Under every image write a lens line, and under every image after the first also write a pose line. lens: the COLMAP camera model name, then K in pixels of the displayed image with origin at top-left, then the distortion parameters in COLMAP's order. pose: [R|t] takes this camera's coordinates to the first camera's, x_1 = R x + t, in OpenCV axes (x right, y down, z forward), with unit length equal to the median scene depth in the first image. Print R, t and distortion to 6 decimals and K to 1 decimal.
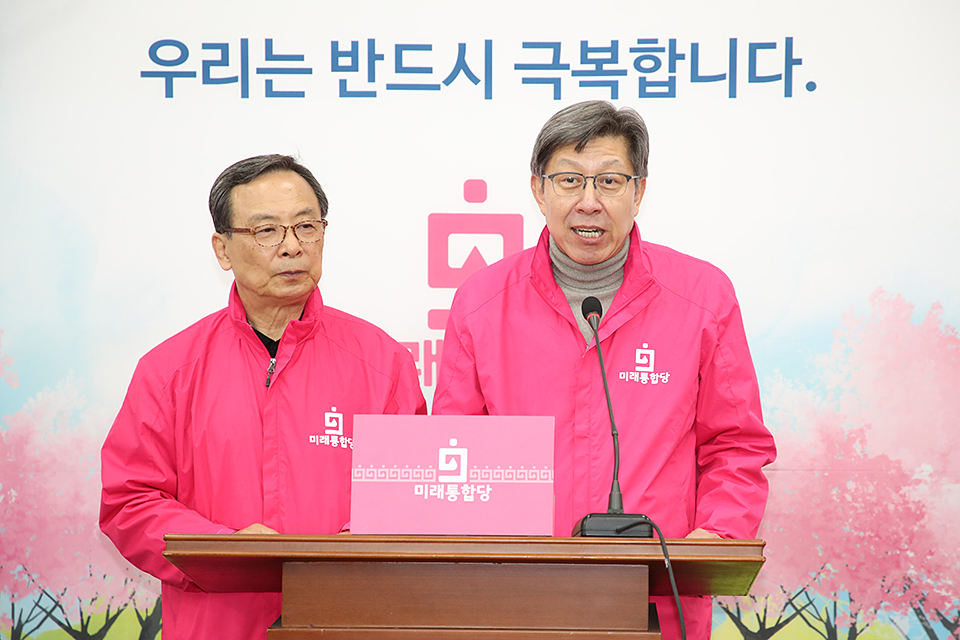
lens RADIAL K [[2949.9, 0, 514.4], [0, 2949.9, 345.1], [0, 0, 1]] dist [0.676532, 0.000000]
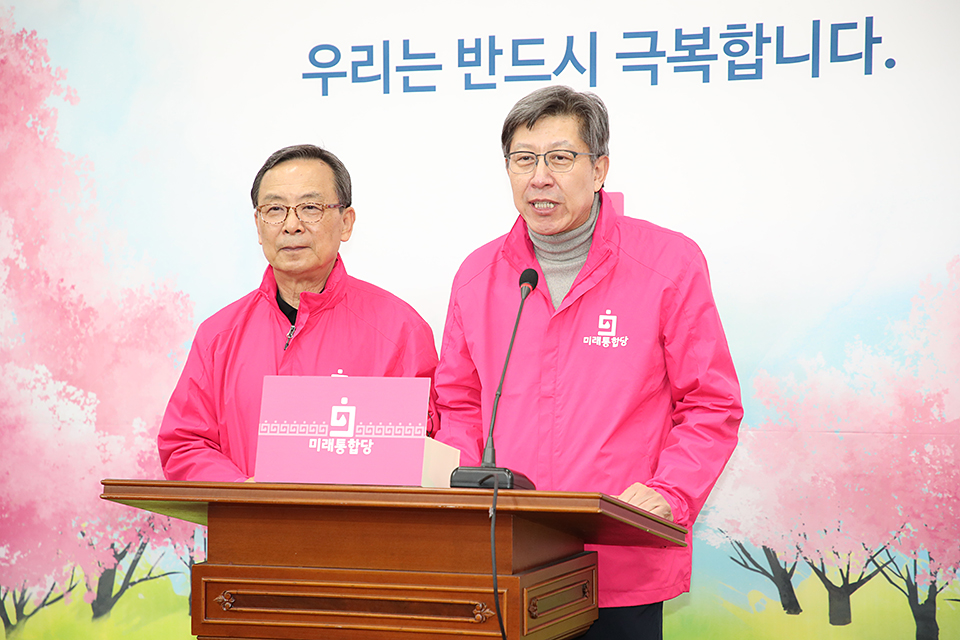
lens RADIAL K [[2715.2, 0, 476.3], [0, 2715.2, 322.2], [0, 0, 1]] dist [0.653908, 0.000000]
pose [[0.945683, -0.002411, -0.325082, 0.275834], [0.002783, 0.999996, 0.000680, 0.002346], [0.325079, -0.001548, 0.945686, 0.041340]]
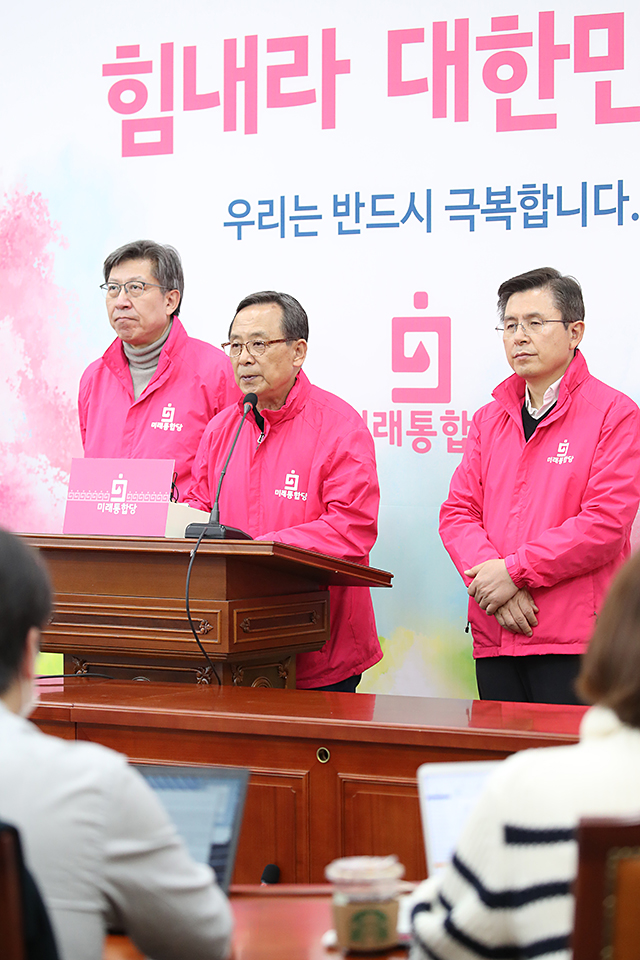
lens RADIAL K [[3369.5, 0, 324.5], [0, 3369.5, 485.1], [0, 0, 1]] dist [-0.108964, 0.000000]
pose [[0.840864, 0.007979, -0.541187, 0.786222], [0.001633, 0.999849, 0.017279, 0.005840], [0.541243, -0.015413, 0.840725, -0.322007]]
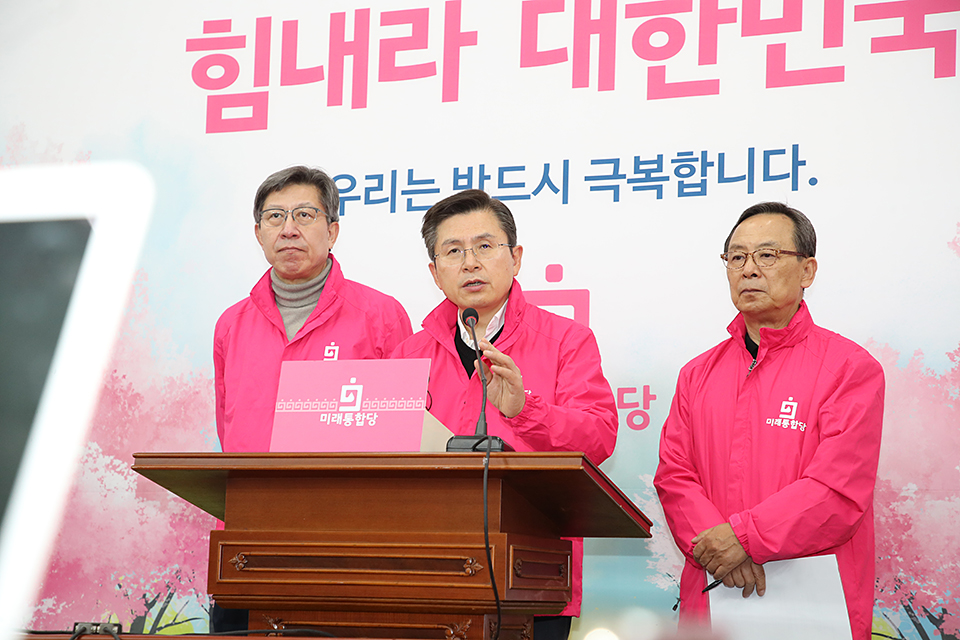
lens RADIAL K [[1959.1, 0, 474.1], [0, 1959.1, 319.7], [0, 0, 1]] dist [0.379232, 0.000000]
pose [[0.951815, -0.026082, -0.305561, 0.216562], [-0.024171, 0.986897, -0.159530, 0.106706], [0.305718, 0.159229, 0.938713, 0.183623]]
